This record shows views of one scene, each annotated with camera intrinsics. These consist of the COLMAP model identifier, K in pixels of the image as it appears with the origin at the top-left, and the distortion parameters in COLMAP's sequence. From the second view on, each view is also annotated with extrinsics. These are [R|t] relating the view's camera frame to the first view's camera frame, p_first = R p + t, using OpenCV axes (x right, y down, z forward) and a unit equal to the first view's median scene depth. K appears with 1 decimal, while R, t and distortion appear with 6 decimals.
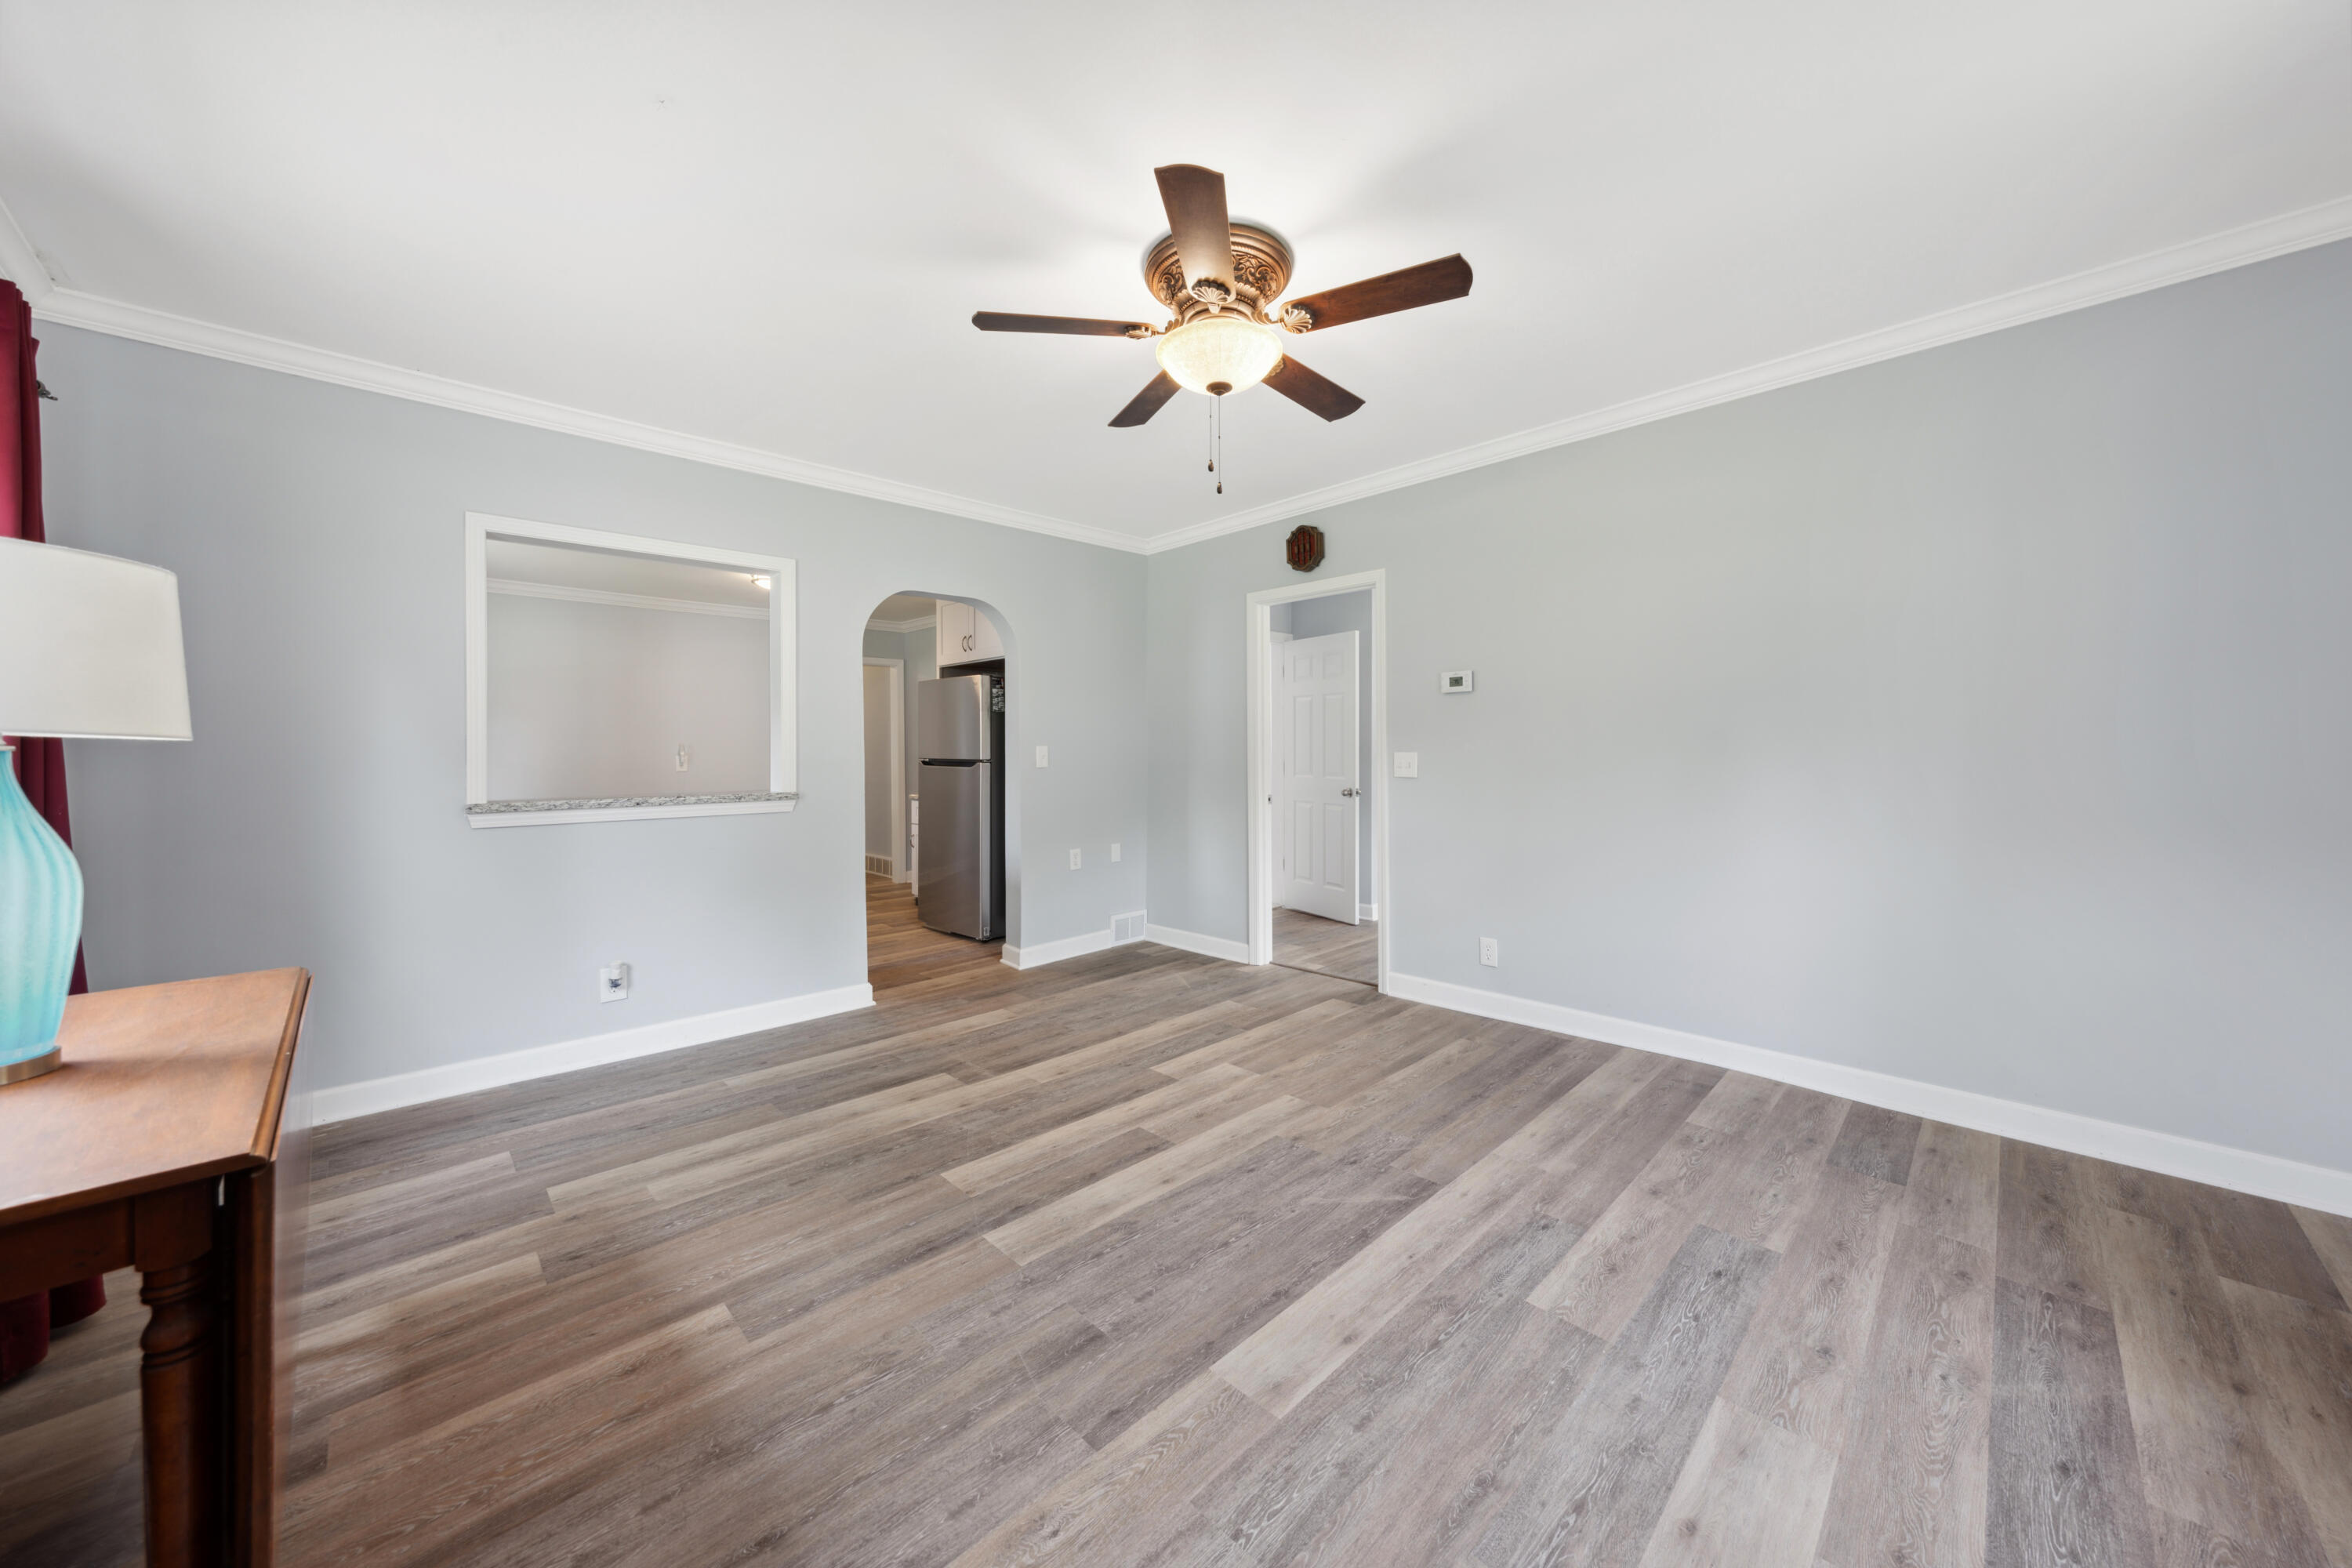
lens RADIAL K [[814.8, 0, 1182.0], [0, 814.8, 750.2], [0, 0, 1]] dist [-0.002489, -0.000302]
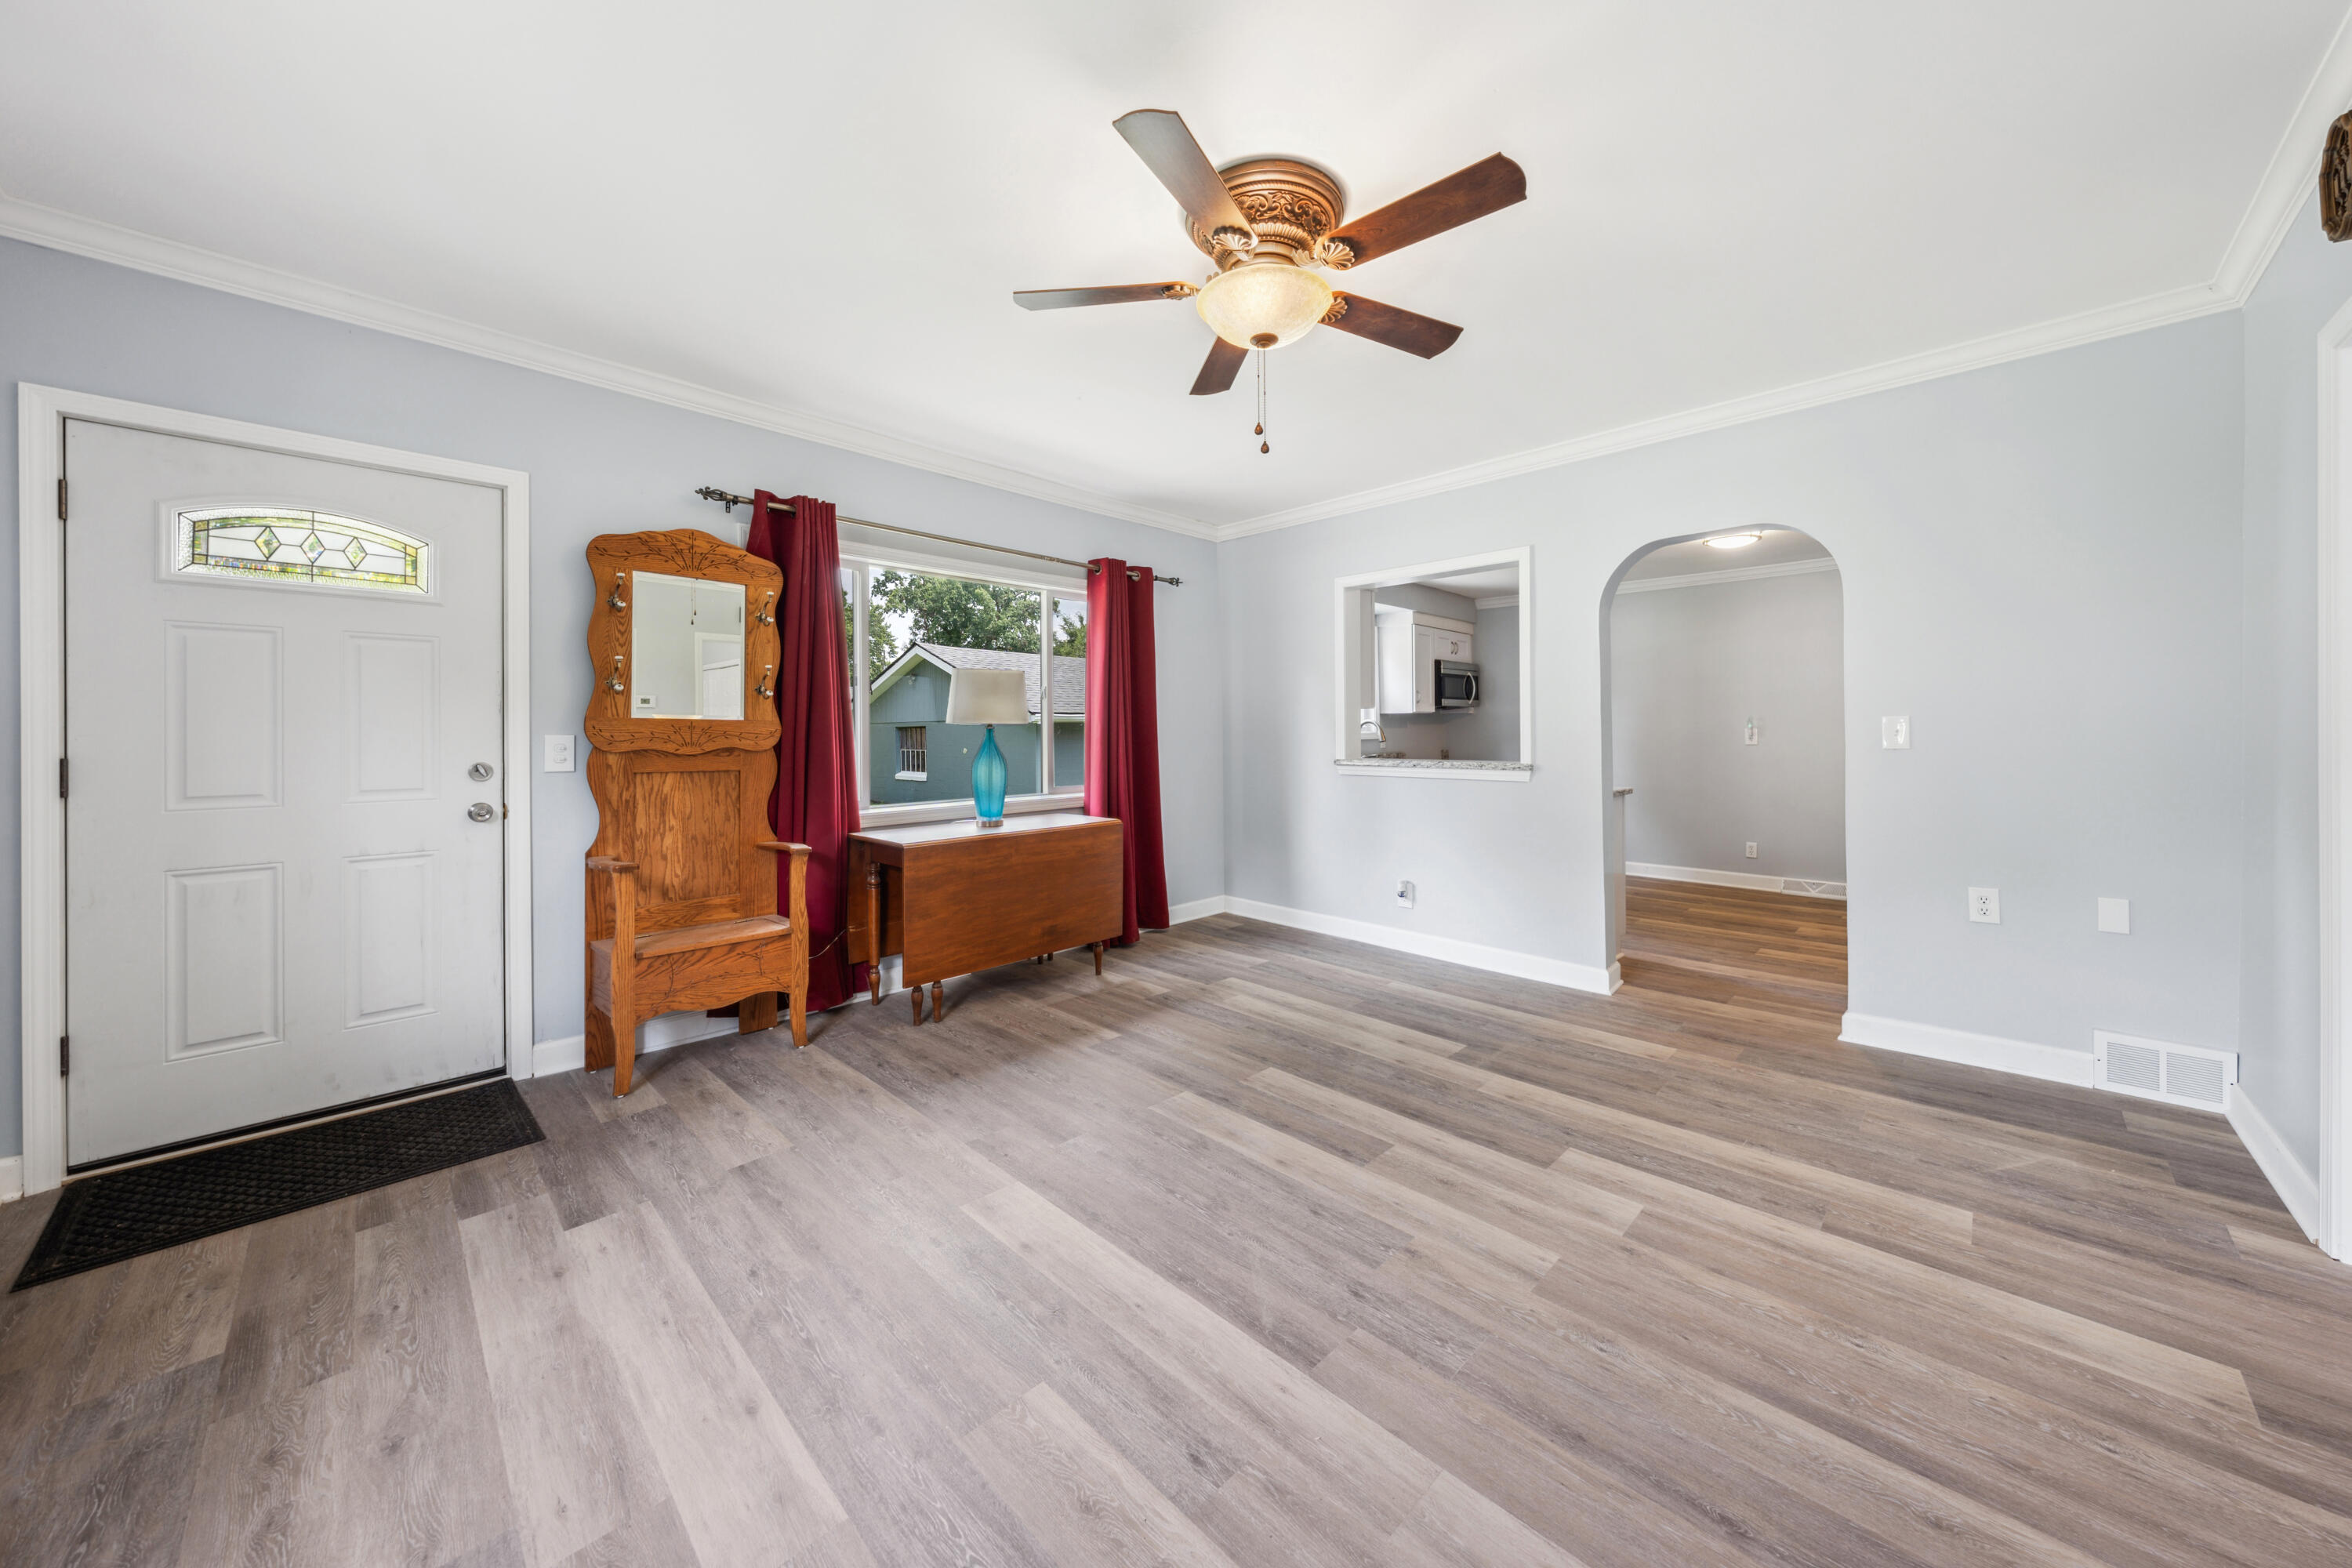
lens RADIAL K [[814.8, 0, 1183.0], [0, 814.8, 731.1], [0, 0, 1]] dist [-0.002489, -0.000302]
pose [[0.018678, 0.006731, -0.999803, 0.851704], [0.006387, 0.999956, 0.006851, -0.002096], [0.999805, -0.006514, 0.018634, 0.763586]]
